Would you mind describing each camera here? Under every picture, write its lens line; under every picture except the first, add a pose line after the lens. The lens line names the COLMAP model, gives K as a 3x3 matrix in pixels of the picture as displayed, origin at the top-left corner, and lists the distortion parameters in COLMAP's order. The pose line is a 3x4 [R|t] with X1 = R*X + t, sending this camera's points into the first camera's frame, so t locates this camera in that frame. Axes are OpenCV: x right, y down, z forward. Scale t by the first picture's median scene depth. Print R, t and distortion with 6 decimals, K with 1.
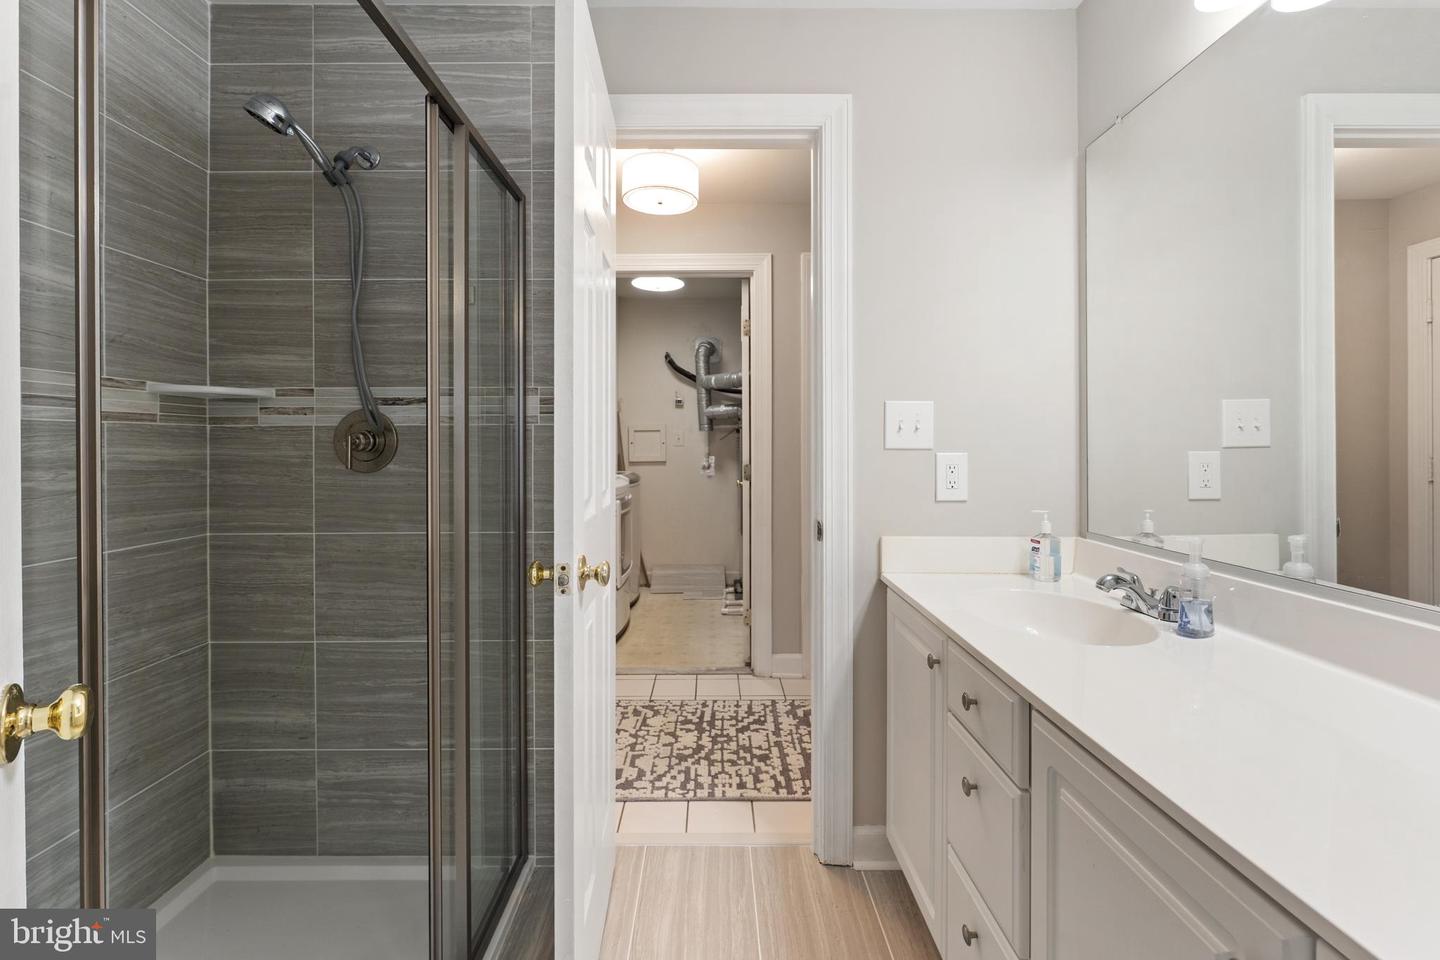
lens RADIAL K [[628.0, 0, 724.6], [0, 628.0, 446.9], [0, 0, 1]] dist [0.000997, -0.001469]
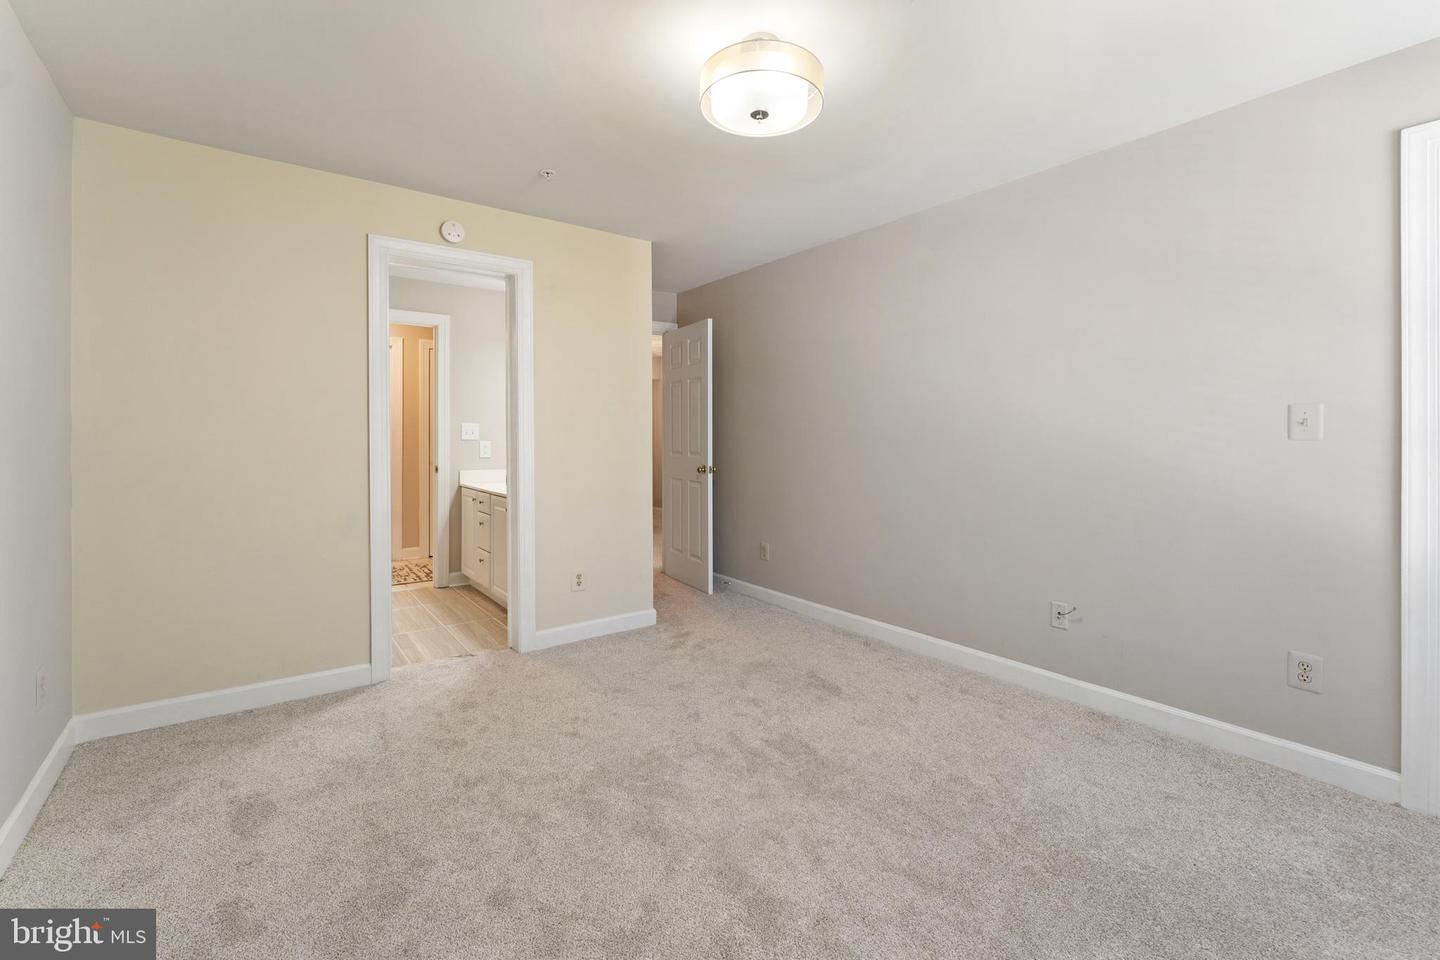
lens RADIAL K [[628.0, 0, 722.6], [0, 628.0, 446.4], [0, 0, 1]] dist [0.000997, -0.001469]
pose [[0.807867, 0.002836, 0.589358, -0.473573], [-0.000698, 0.999992, -0.003854, 0.042776], [-0.589365, 0.002702, 0.807862, -2.028888]]
